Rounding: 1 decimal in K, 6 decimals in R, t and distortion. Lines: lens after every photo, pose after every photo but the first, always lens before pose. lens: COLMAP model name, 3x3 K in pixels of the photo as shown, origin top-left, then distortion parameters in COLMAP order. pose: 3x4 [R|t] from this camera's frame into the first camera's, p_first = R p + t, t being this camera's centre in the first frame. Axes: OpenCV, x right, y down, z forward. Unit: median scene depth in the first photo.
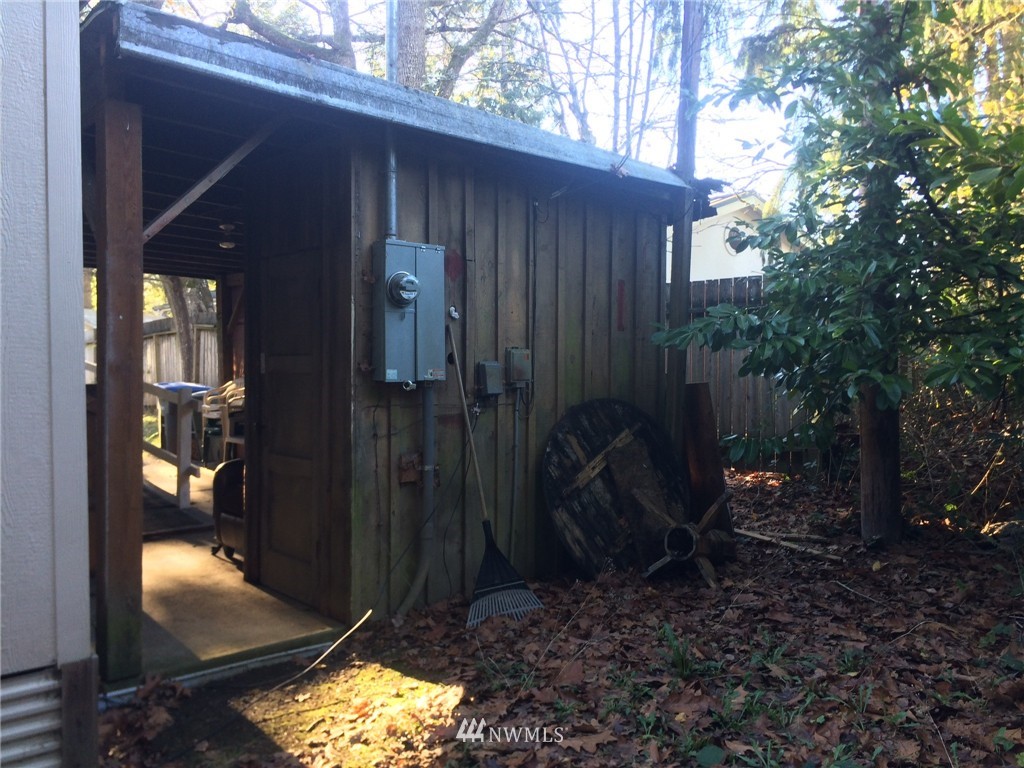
lens RADIAL K [[873.3, 0, 512.7], [0, 873.3, 381.5], [0, 0, 1]] dist [0.079650, -0.103934]
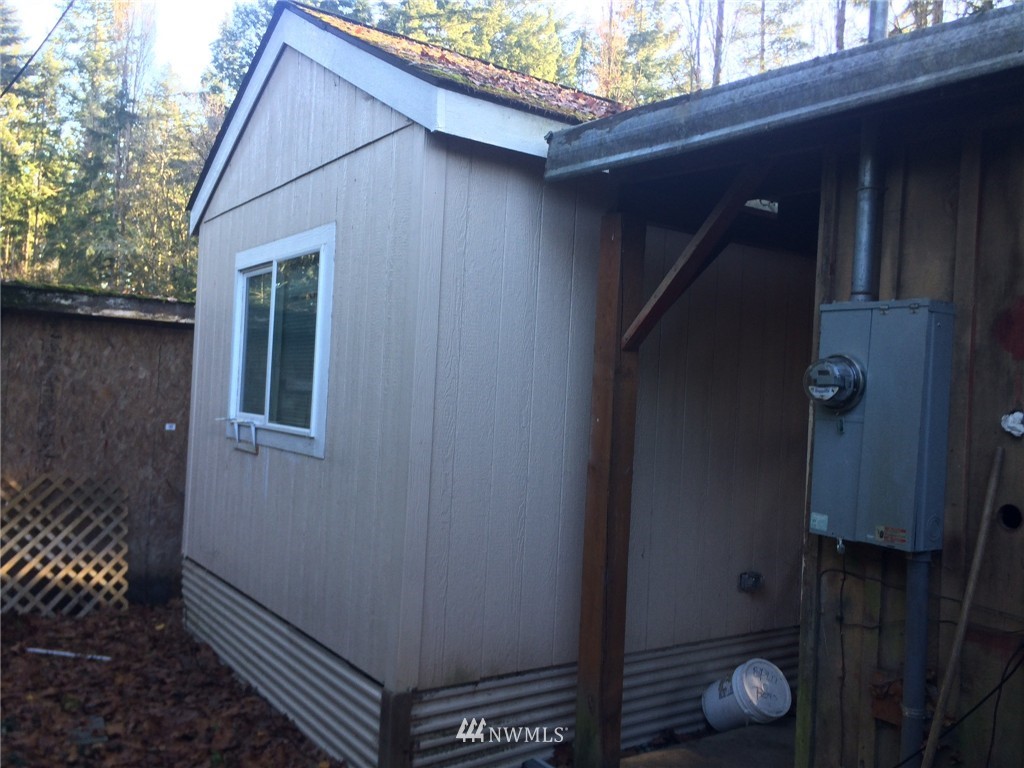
lens RADIAL K [[873.3, 0, 512.2], [0, 873.3, 388.1], [0, 0, 1]] dist [0.079650, -0.103934]
pose [[-0.106539, -0.013929, -0.994211, 0.500510], [-0.081538, 0.996657, -0.005226, -0.080607], [0.990960, 0.080510, -0.107319, 0.843724]]
